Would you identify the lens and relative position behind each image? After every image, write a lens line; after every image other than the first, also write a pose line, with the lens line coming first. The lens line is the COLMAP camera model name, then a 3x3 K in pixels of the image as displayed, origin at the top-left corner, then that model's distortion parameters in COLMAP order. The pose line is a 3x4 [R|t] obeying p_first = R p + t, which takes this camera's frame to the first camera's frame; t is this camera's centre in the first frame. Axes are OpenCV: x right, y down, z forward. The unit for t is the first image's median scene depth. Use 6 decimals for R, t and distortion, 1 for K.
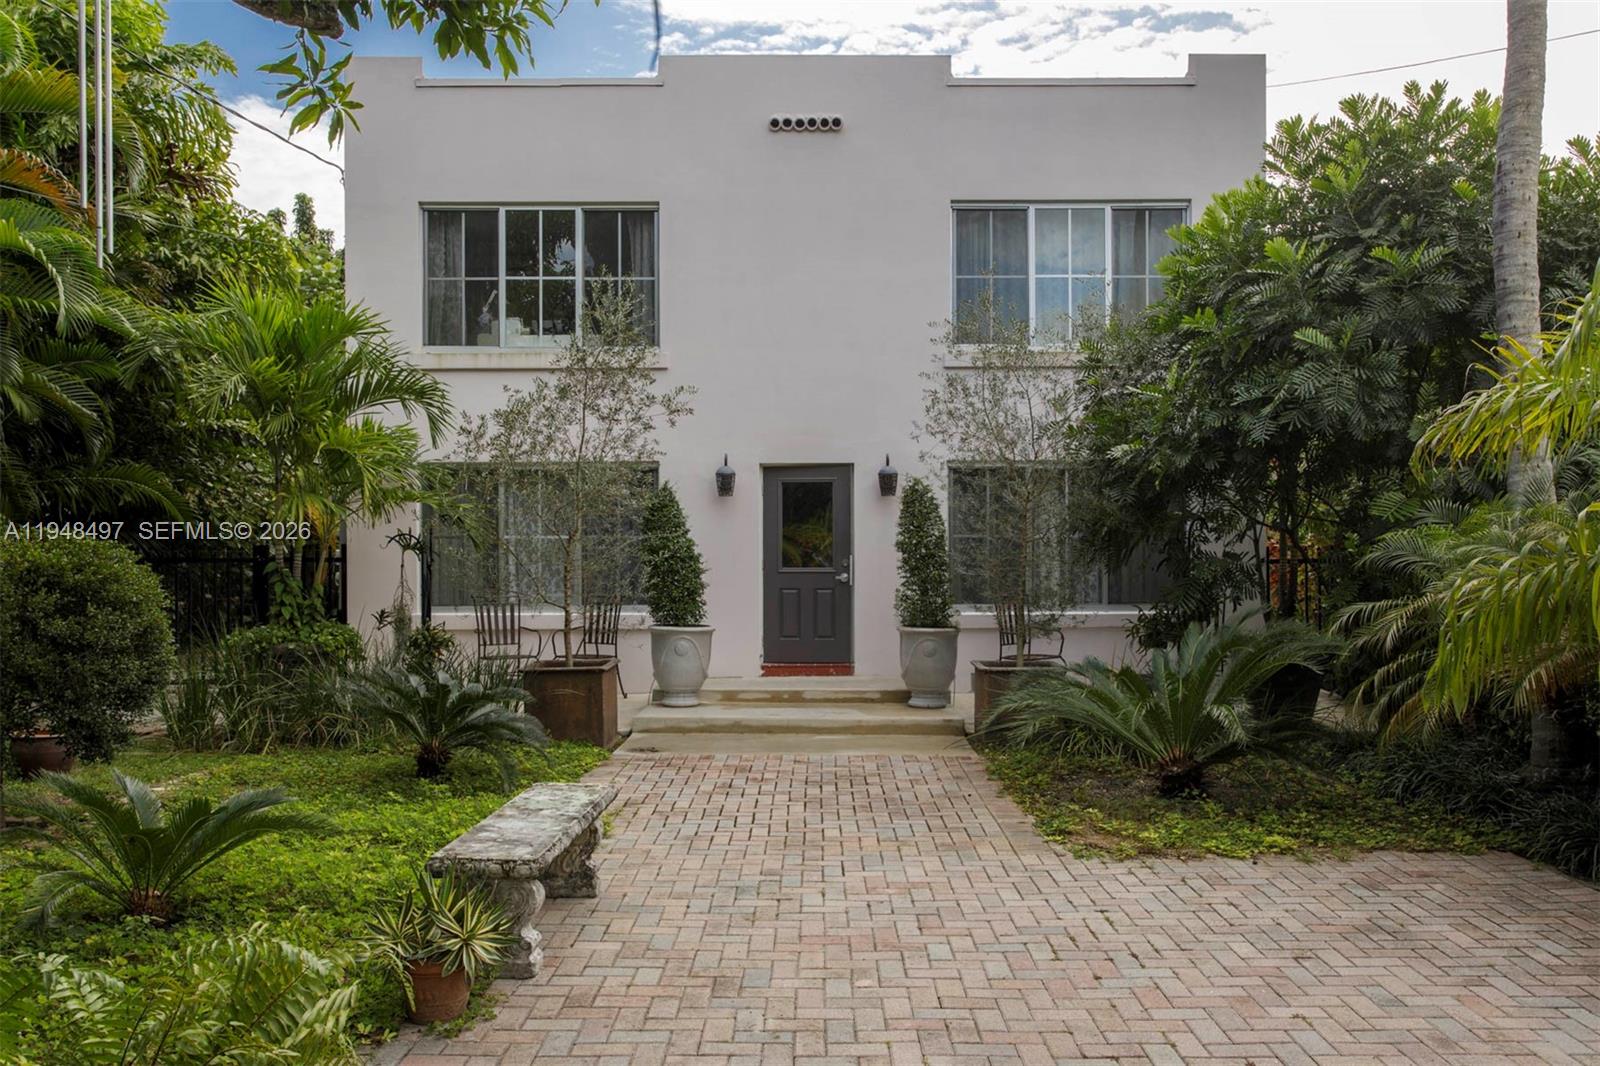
lens RADIAL K [[1283.4, 0, 811.6], [0, 1283.4, 570.8], [0, 0, 1]] dist [0.007483, -0.000242]
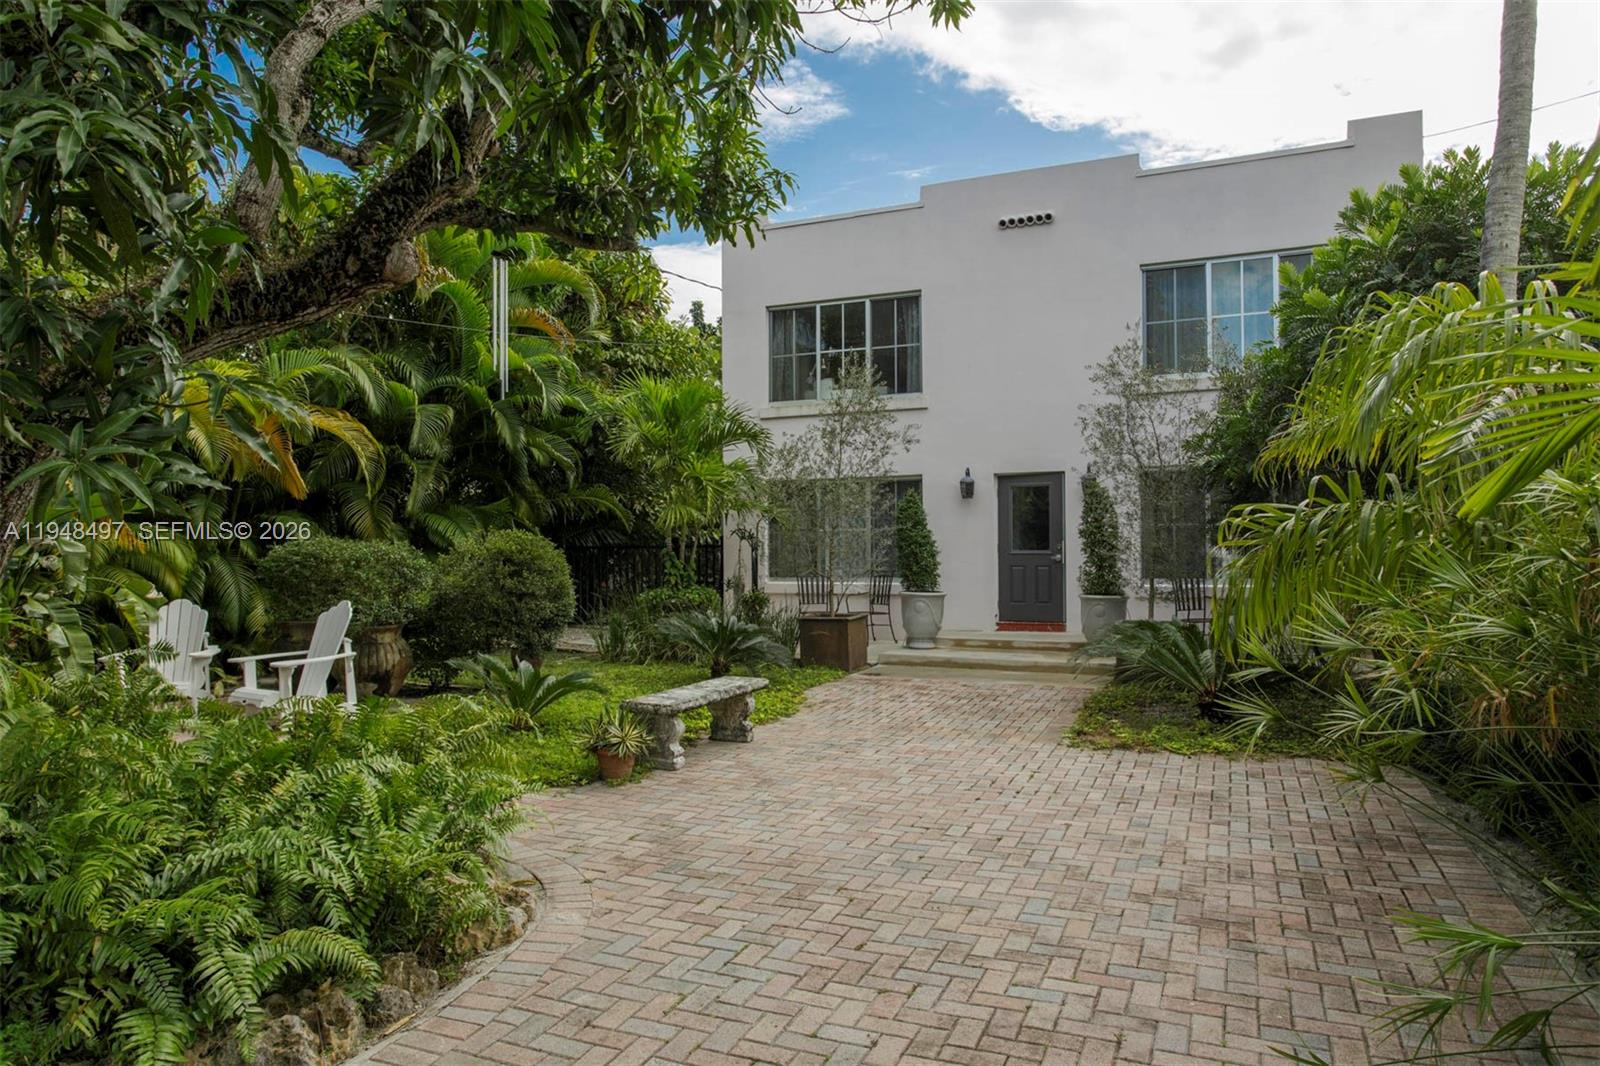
lens RADIAL K [[1100.7, 0, 755.5], [0, 1100.7, 532.3], [0, 0, 1]] dist [0.003626, 0.005433]
pose [[0.904627, -0.010895, -0.426066, 0.248177], [0.002129, 0.999776, -0.021044, 0.002484], [0.426200, 0.018129, 0.904448, -0.173441]]
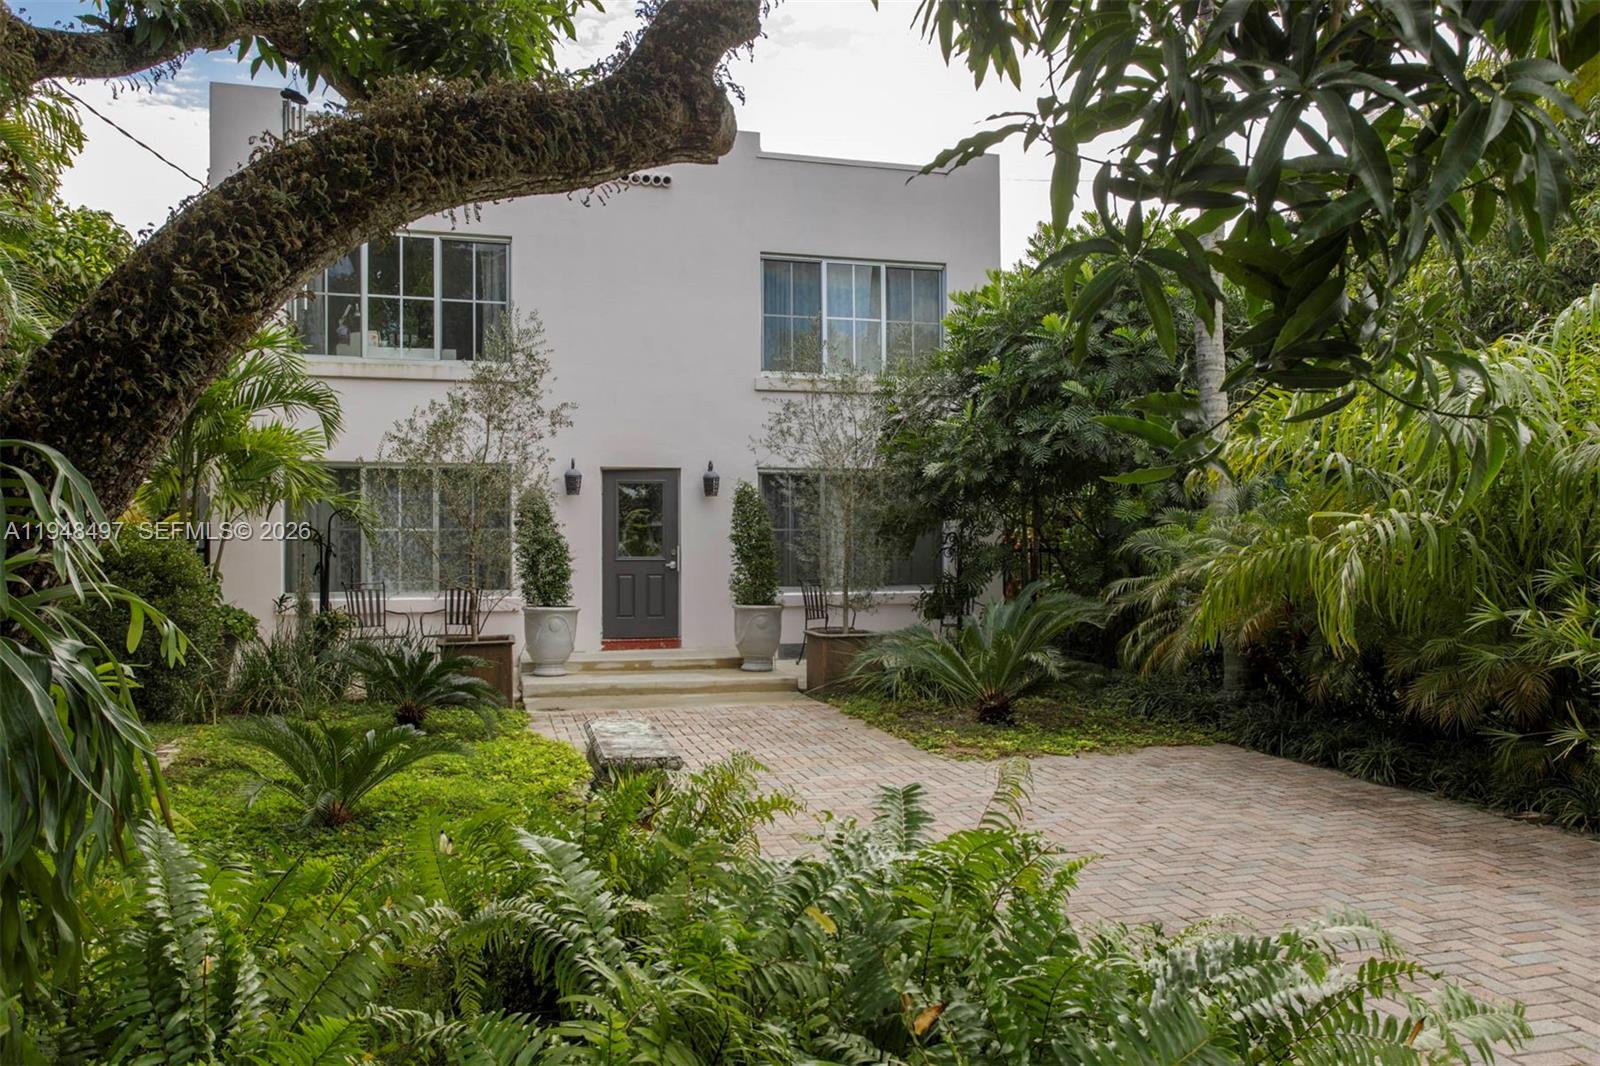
lens RADIAL K [[1283.4, 0, 797.8], [0, 1283.4, 541.2], [0, 0, 1]] dist [0.007483, -0.000242]
pose [[0.961887, 0.001668, 0.273442, -0.203820], [0.002998, 0.999857, -0.016643, 0.003792], [-0.273430, 0.016829, 0.961745, -0.179104]]
